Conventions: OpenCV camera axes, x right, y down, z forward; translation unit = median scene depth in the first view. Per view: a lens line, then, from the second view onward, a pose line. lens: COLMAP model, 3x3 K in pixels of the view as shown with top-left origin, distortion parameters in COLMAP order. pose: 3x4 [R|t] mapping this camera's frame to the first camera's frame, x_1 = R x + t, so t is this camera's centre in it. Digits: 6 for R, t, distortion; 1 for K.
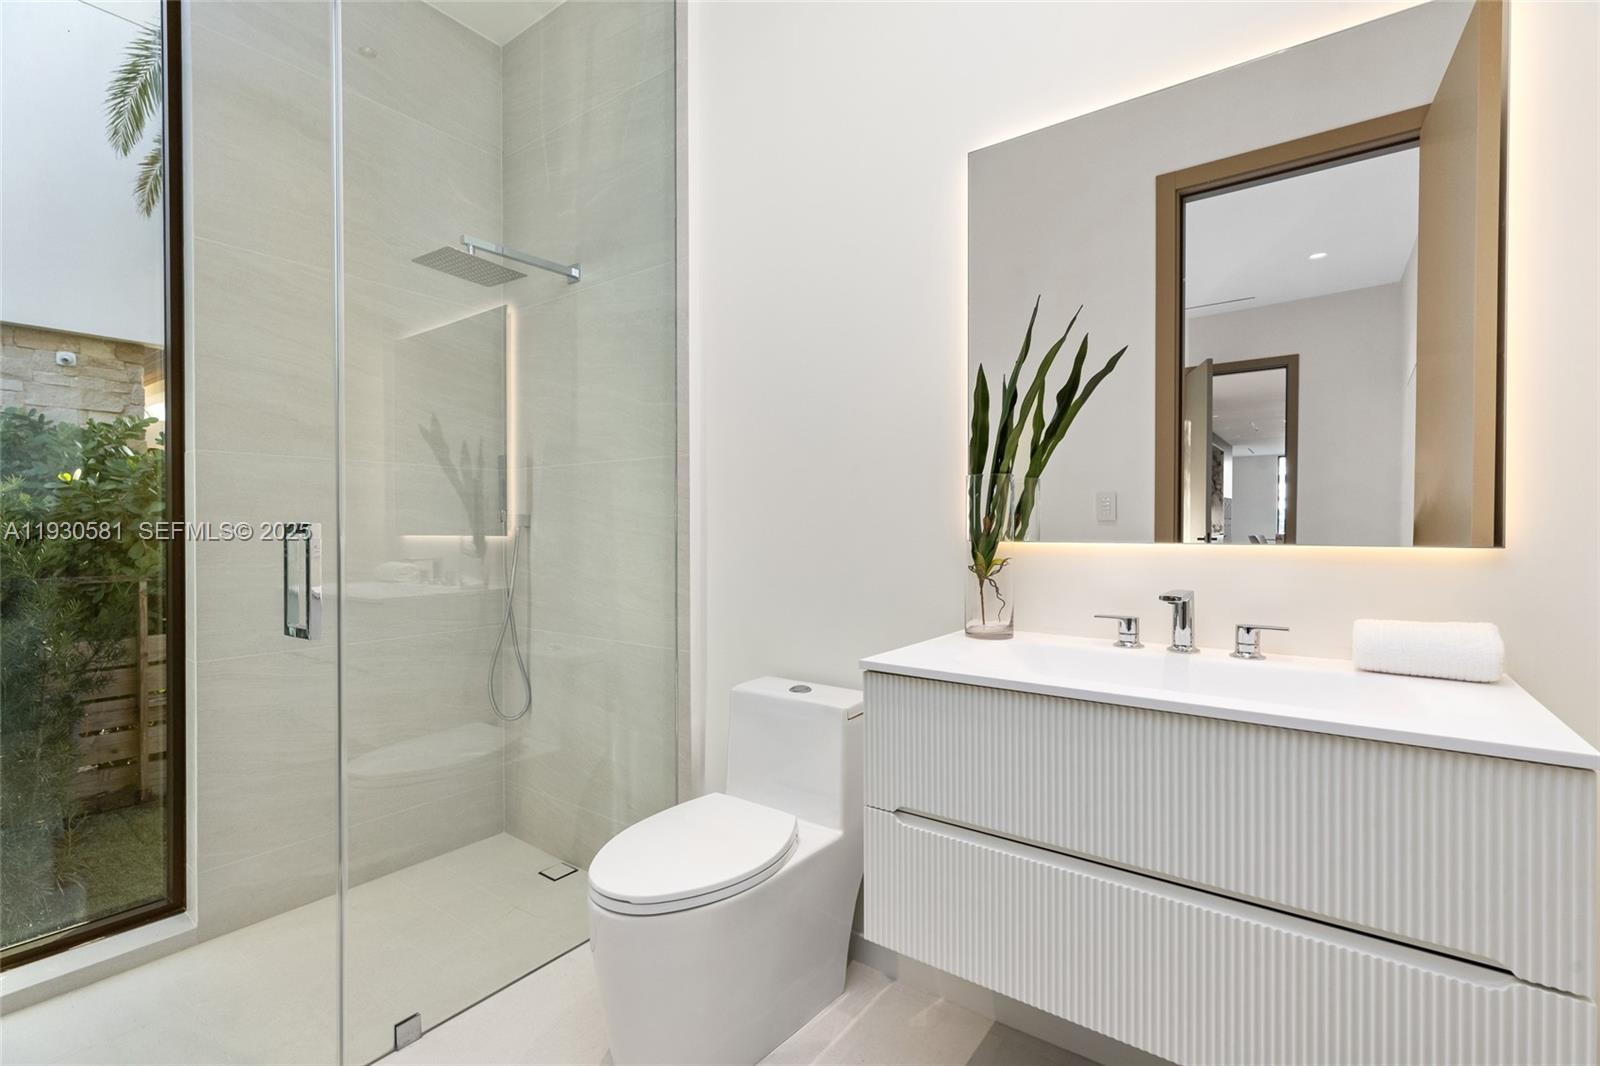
lens RADIAL K [[728.6, 0, 800.9], [0, 728.6, 534.5], [0, 0, 1]] dist [-0.000510, -0.000069]
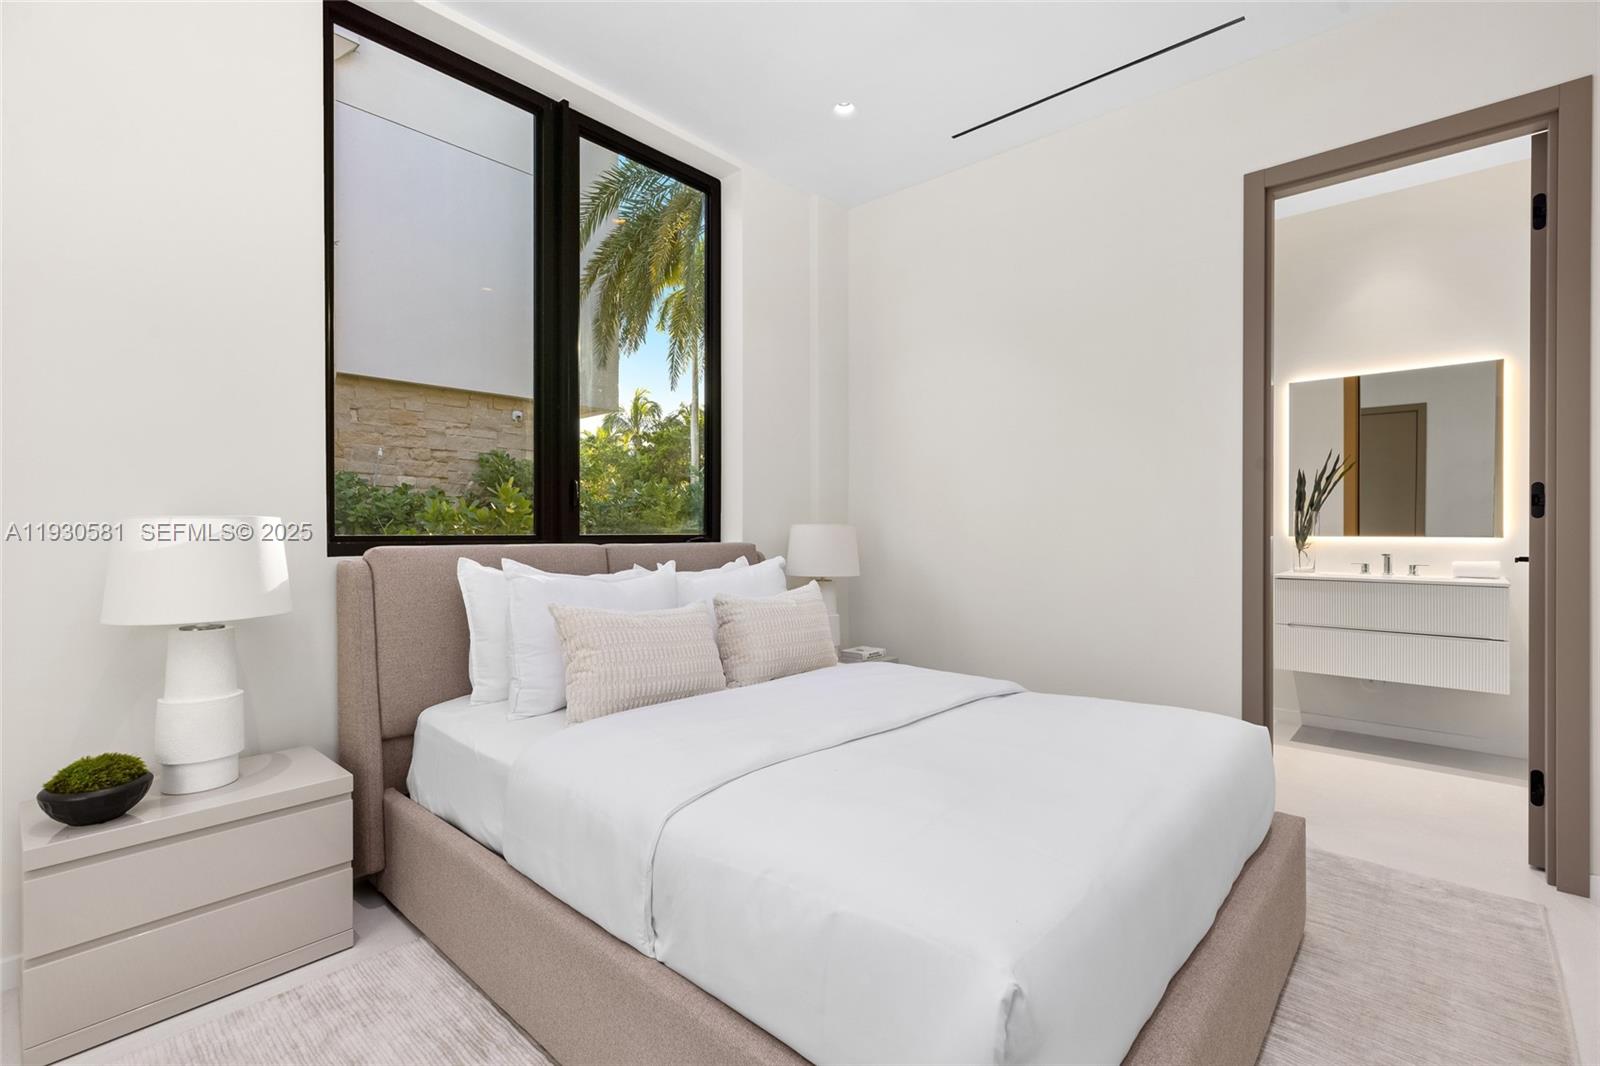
lens RADIAL K [[728.6, 0, 798.7], [0, 728.6, 532.9], [0, 0, 1]] dist [-0.000510, -0.000069]
pose [[0.996663, -0.007941, -0.081234, -0.330784], [0.008505, 0.999942, 0.006598, -0.008729], [0.081176, -0.007267, 0.996673, -0.434372]]
